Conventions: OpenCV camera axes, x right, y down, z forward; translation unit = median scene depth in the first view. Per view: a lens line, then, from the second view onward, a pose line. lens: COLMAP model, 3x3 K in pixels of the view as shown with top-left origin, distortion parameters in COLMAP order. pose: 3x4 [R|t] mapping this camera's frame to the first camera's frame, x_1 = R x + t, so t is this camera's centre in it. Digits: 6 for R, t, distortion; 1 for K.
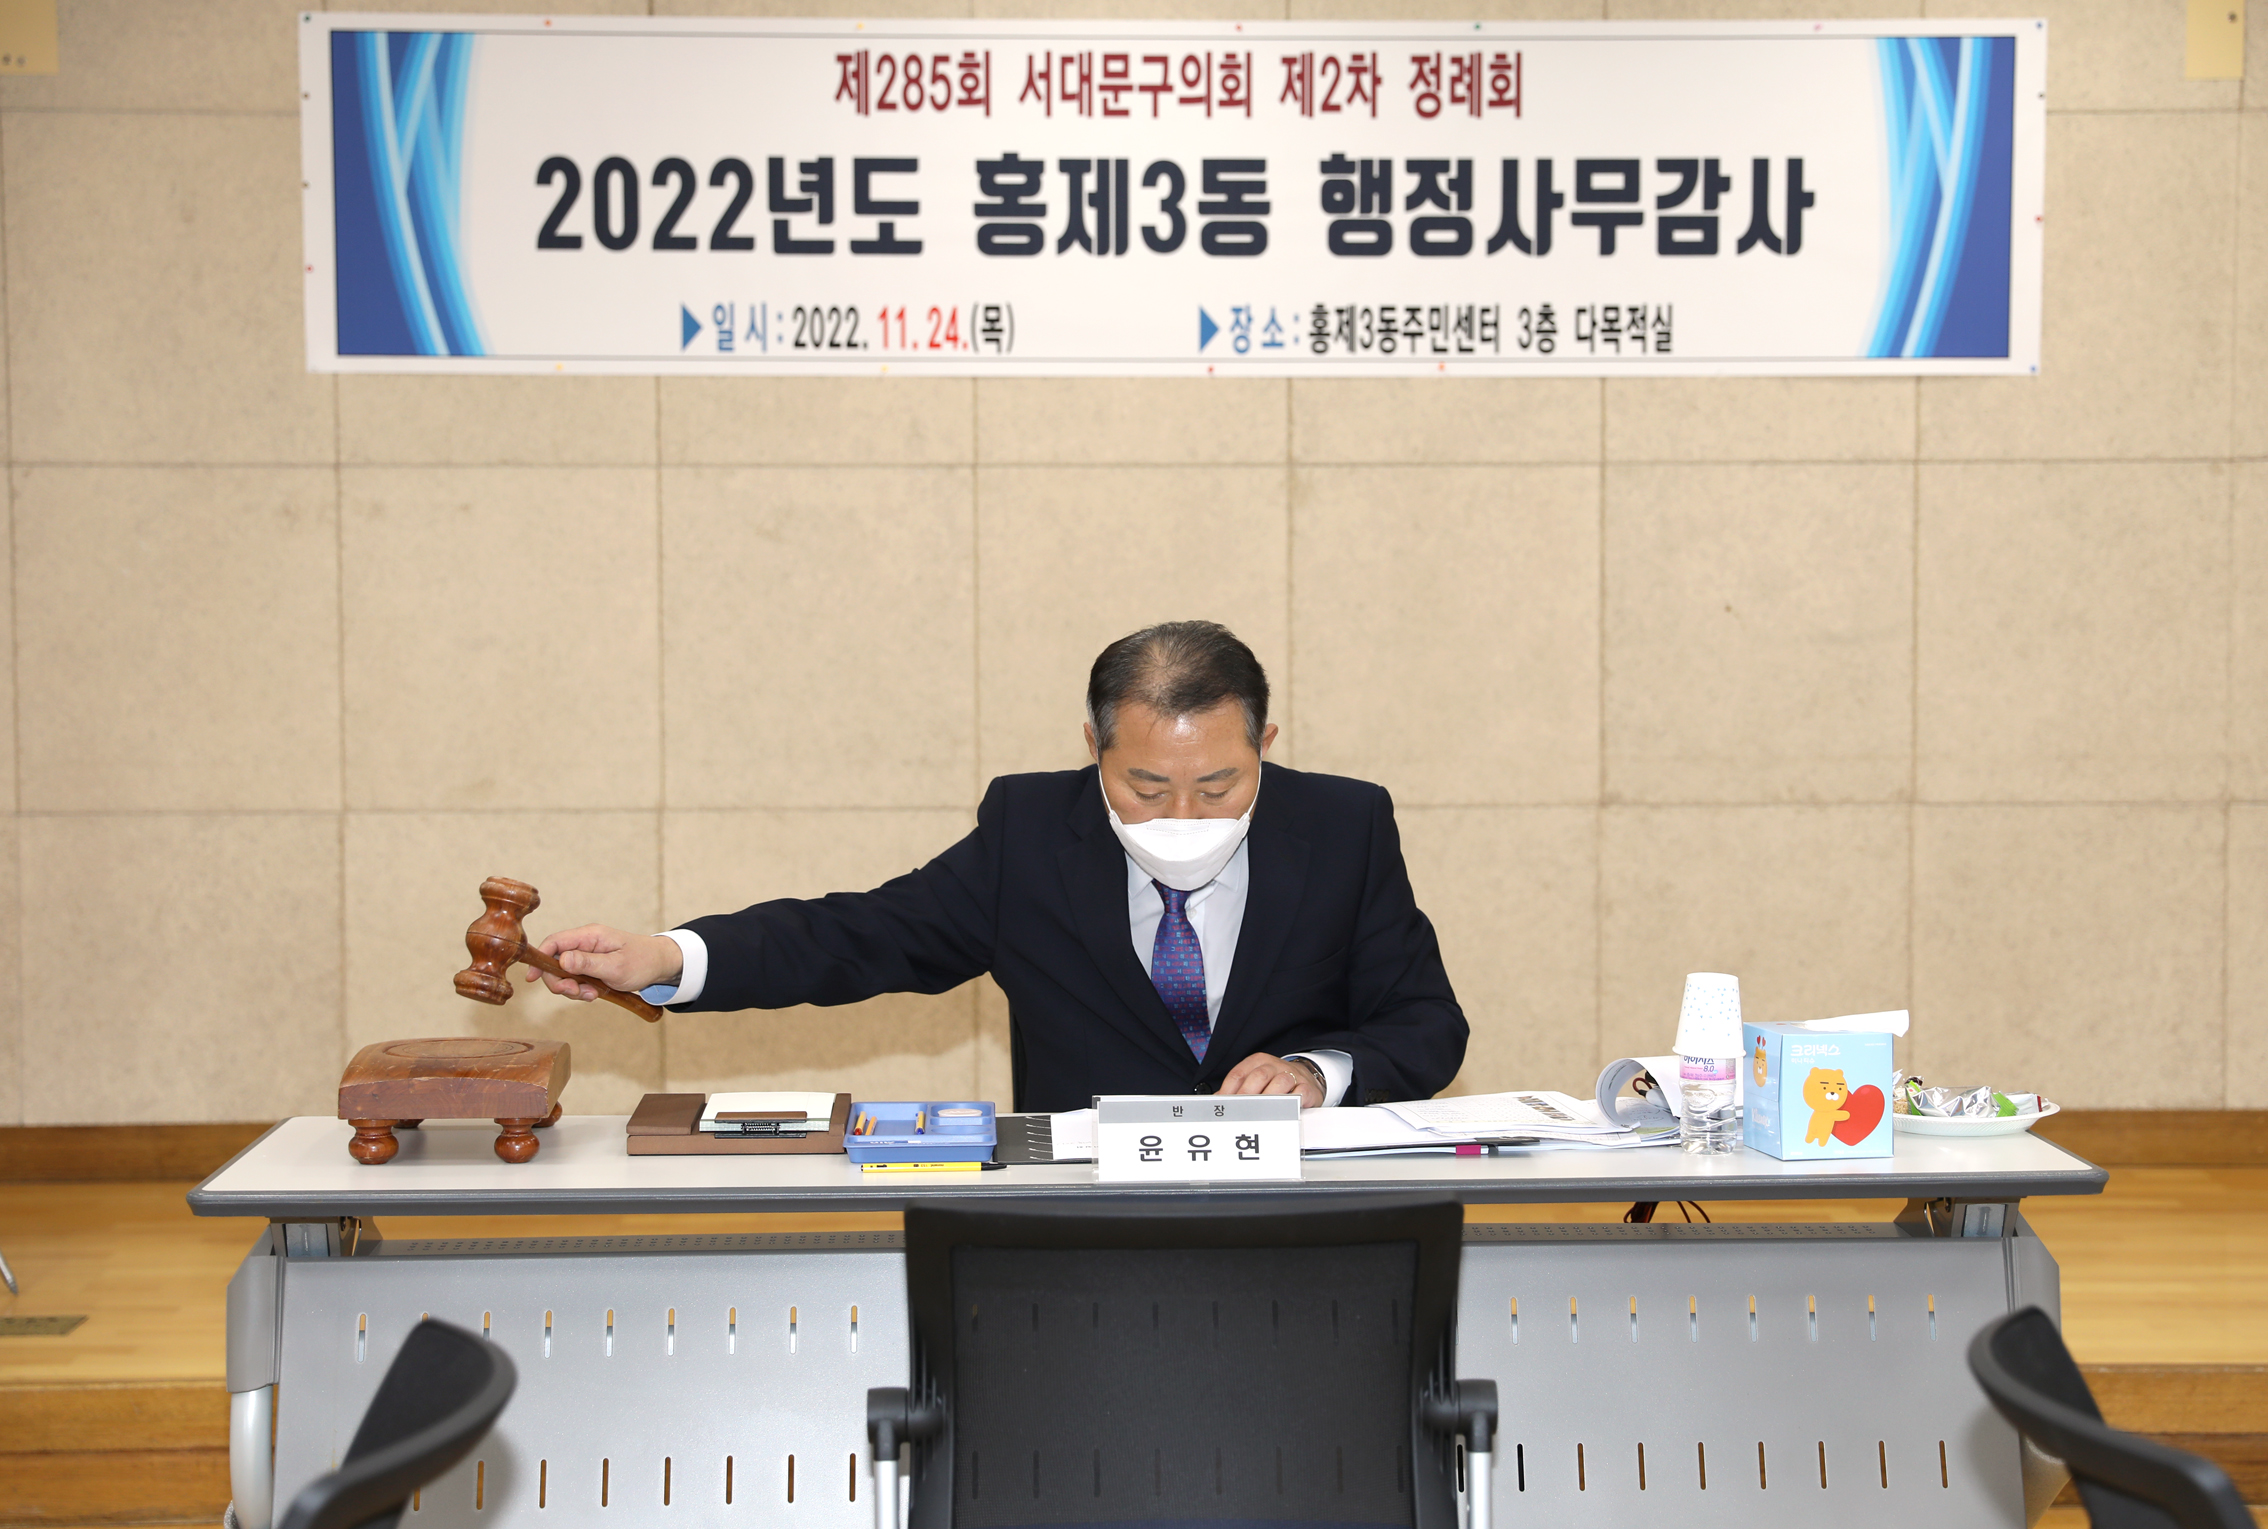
lens RADIAL K [[3859.3, 0, 1195.6], [0, 3859.3, 730.6], [0, 0, 1]] dist [0.126455, 0.121280]
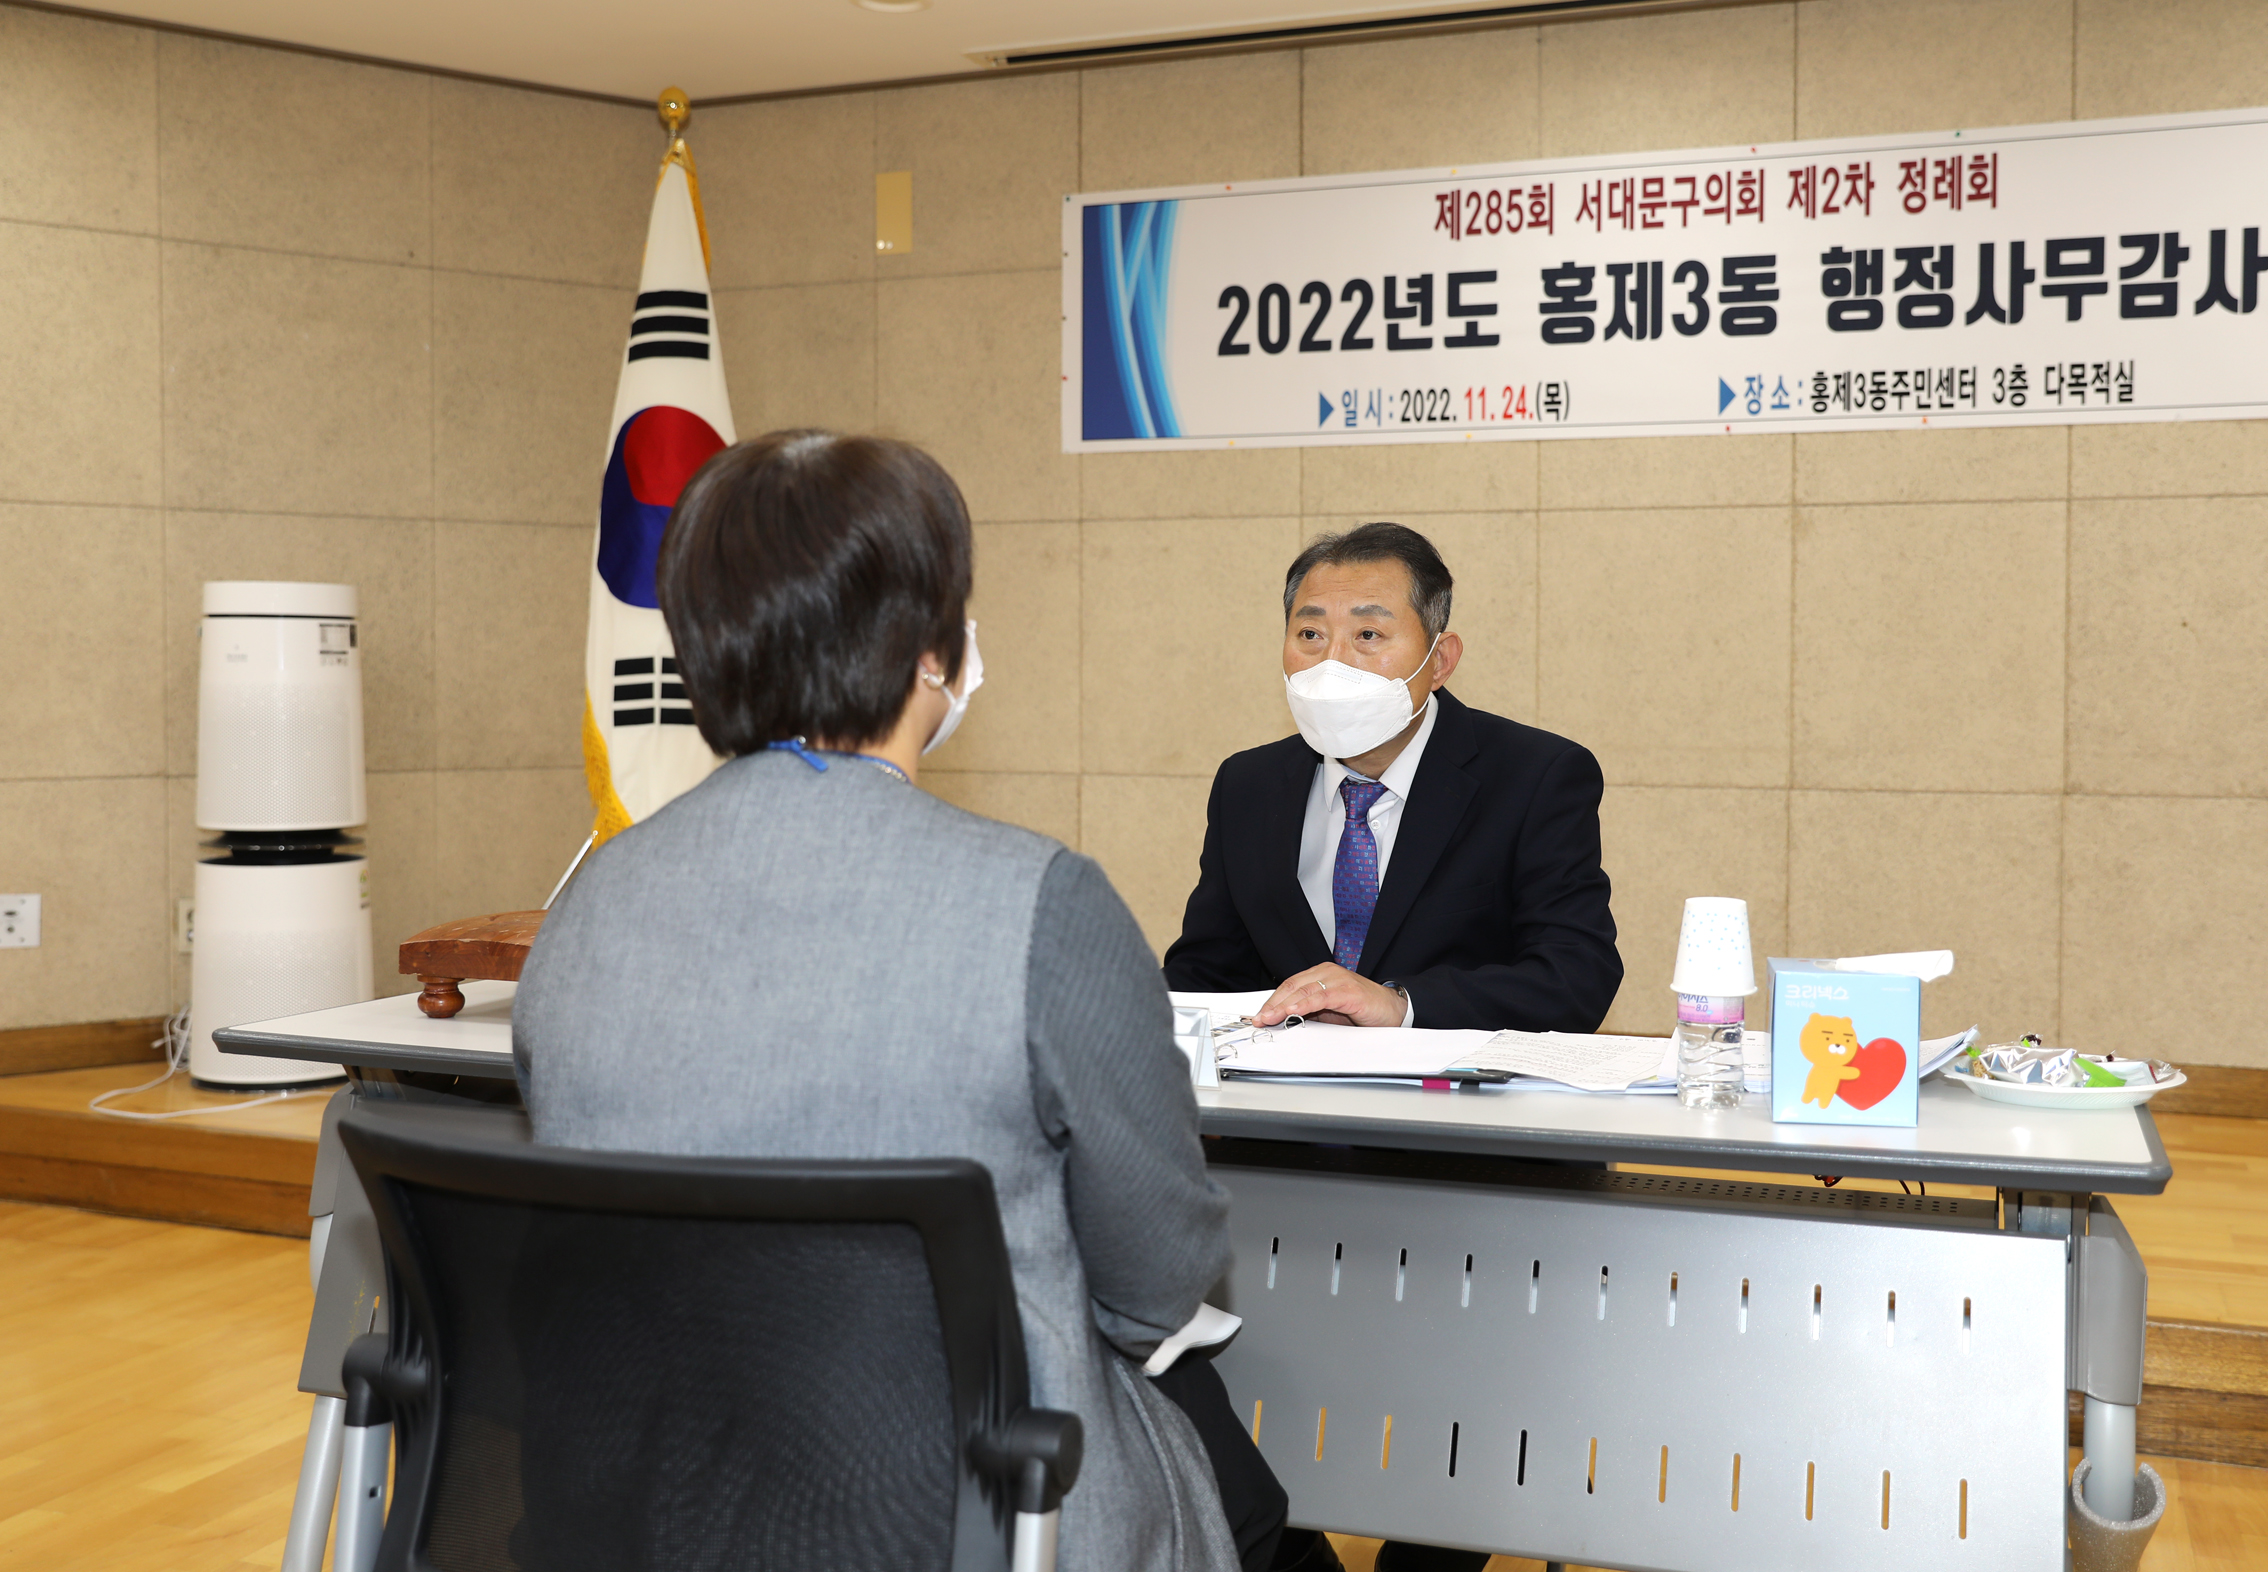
lens RADIAL K [[2262.1, 0, 1215.0], [0, 2262.1, 740.8], [0, 0, 1]] dist [-0.053240, 0.109691]
pose [[0.927021, 0.017327, -0.374609, 0.122671], [-0.026229, 0.999481, -0.018679, 0.022956], [0.374091, 0.027141, 0.926995, 0.281274]]
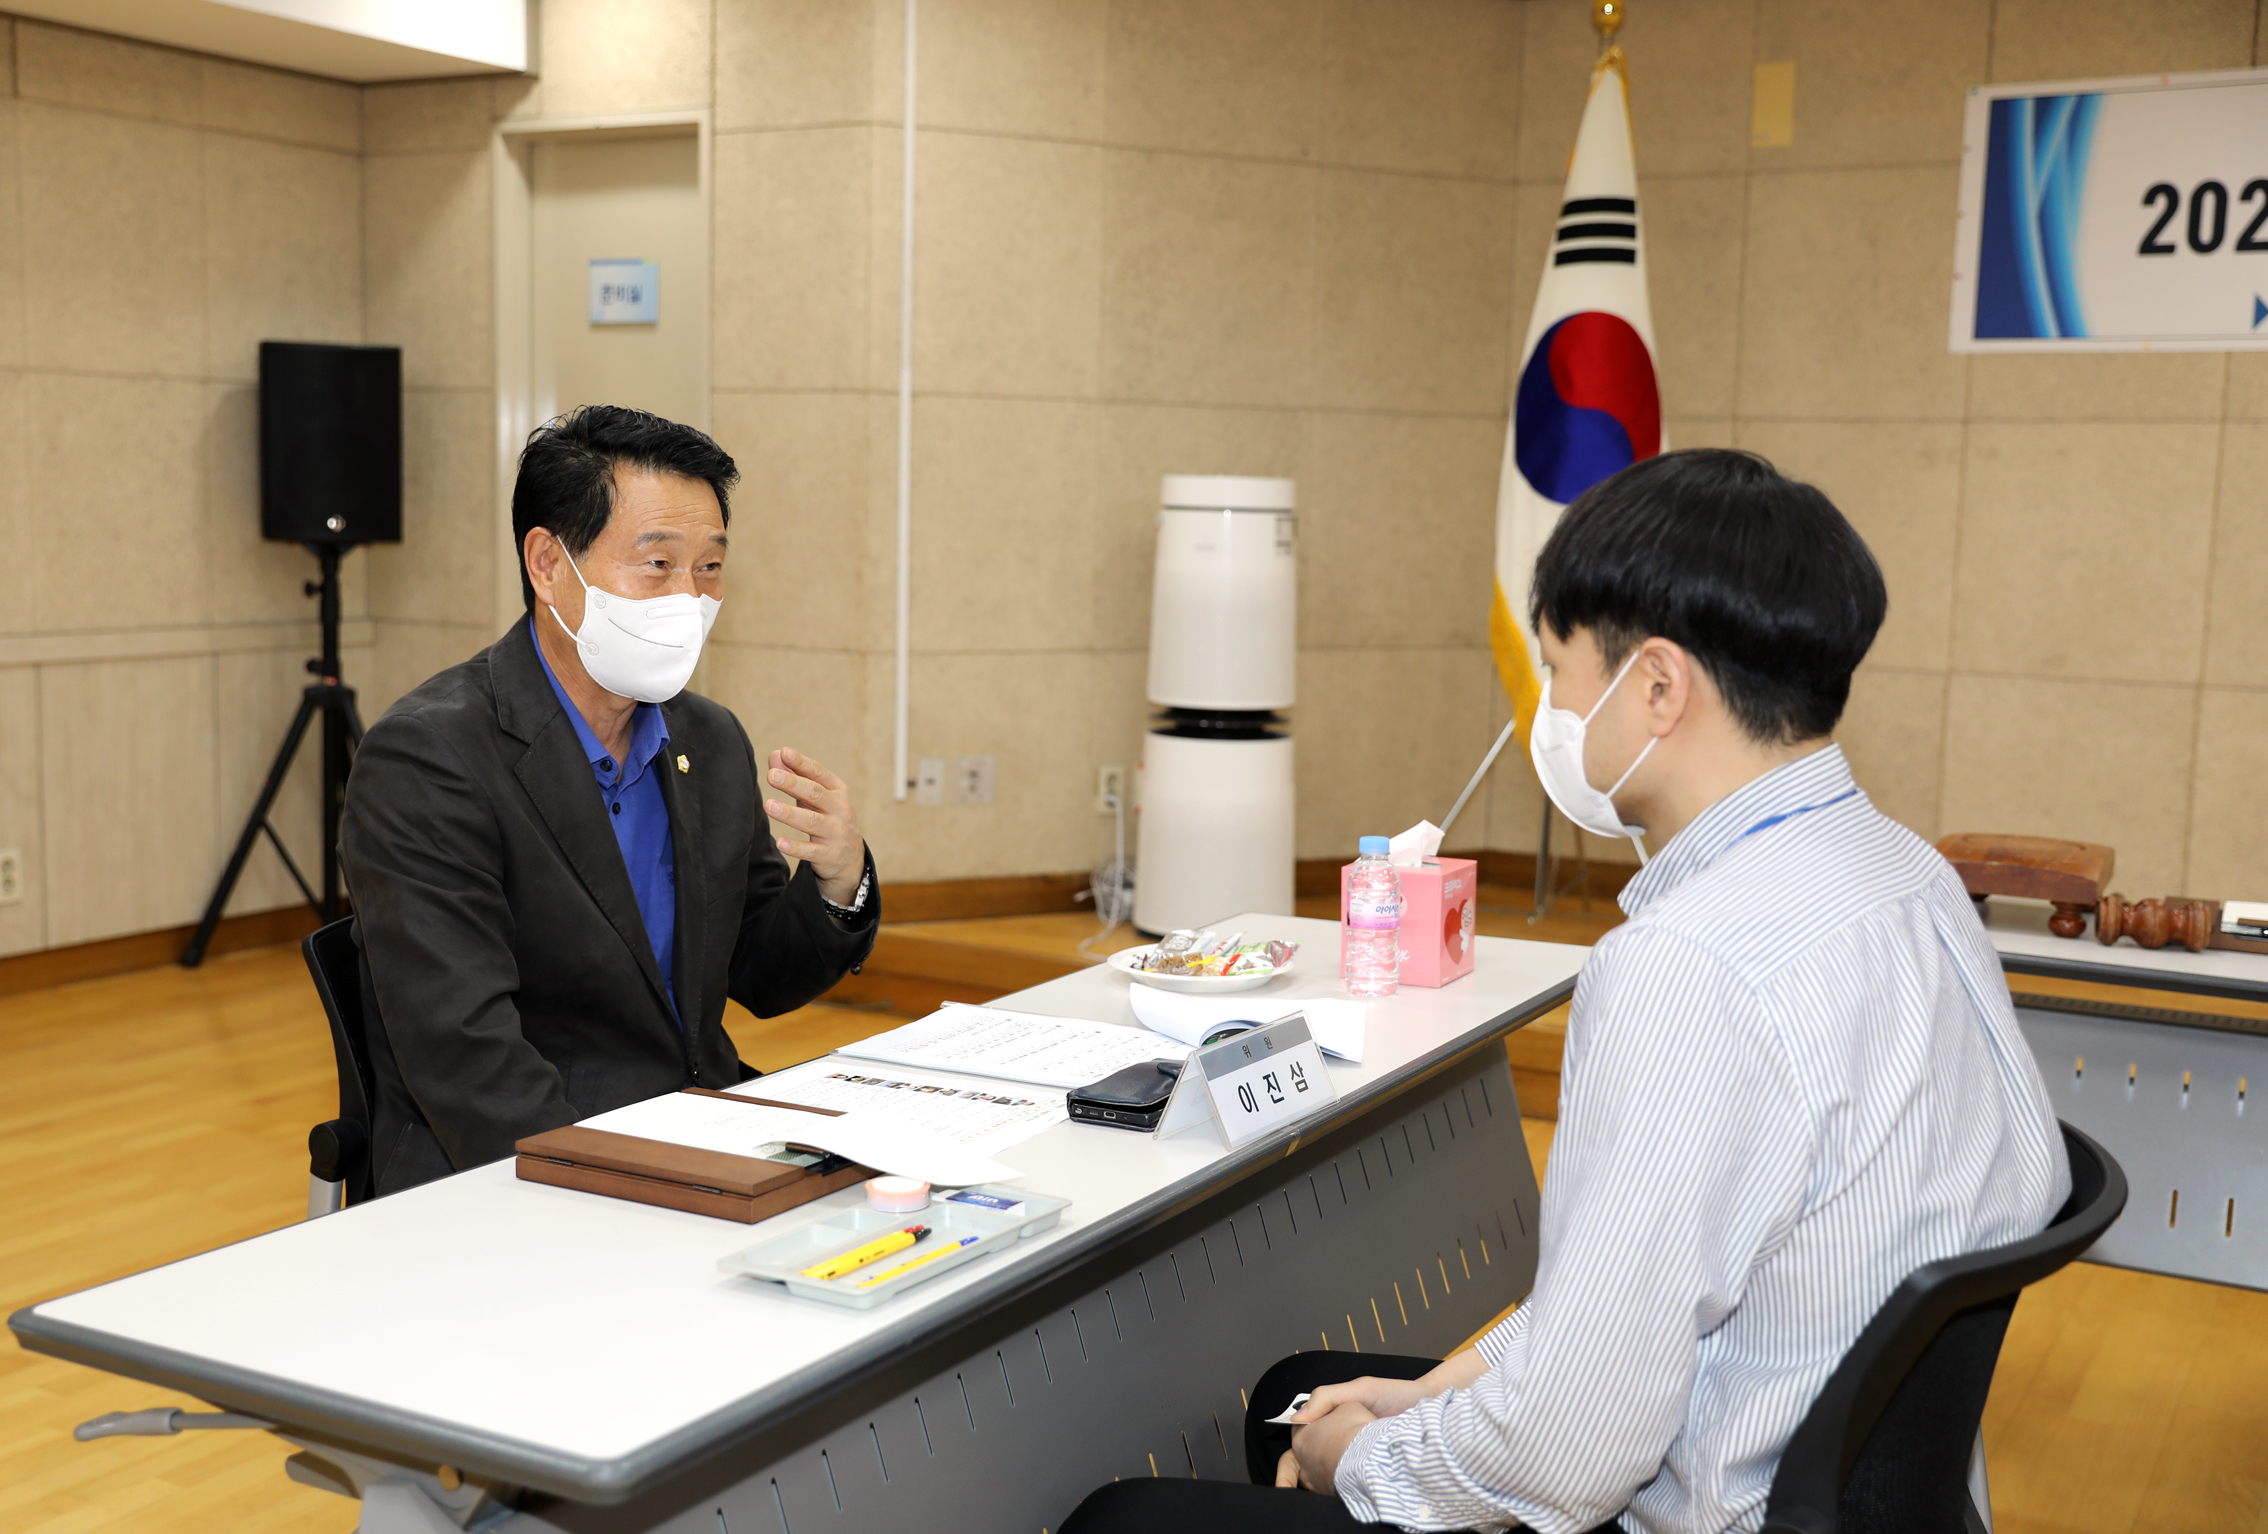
lens RADIAL K [[2472.1, 0, 1062.5], [0, 2472.1, 770.3], [0, 0, 1]] dist [-0.007945, 0.119402]
pose [[0.844101, 0.083374, -0.529663, -0.016356], [-0.054000, 0.996033, 0.070728, 0.010377], [0.533458, -0.031100, 0.845254, 0.085315]]
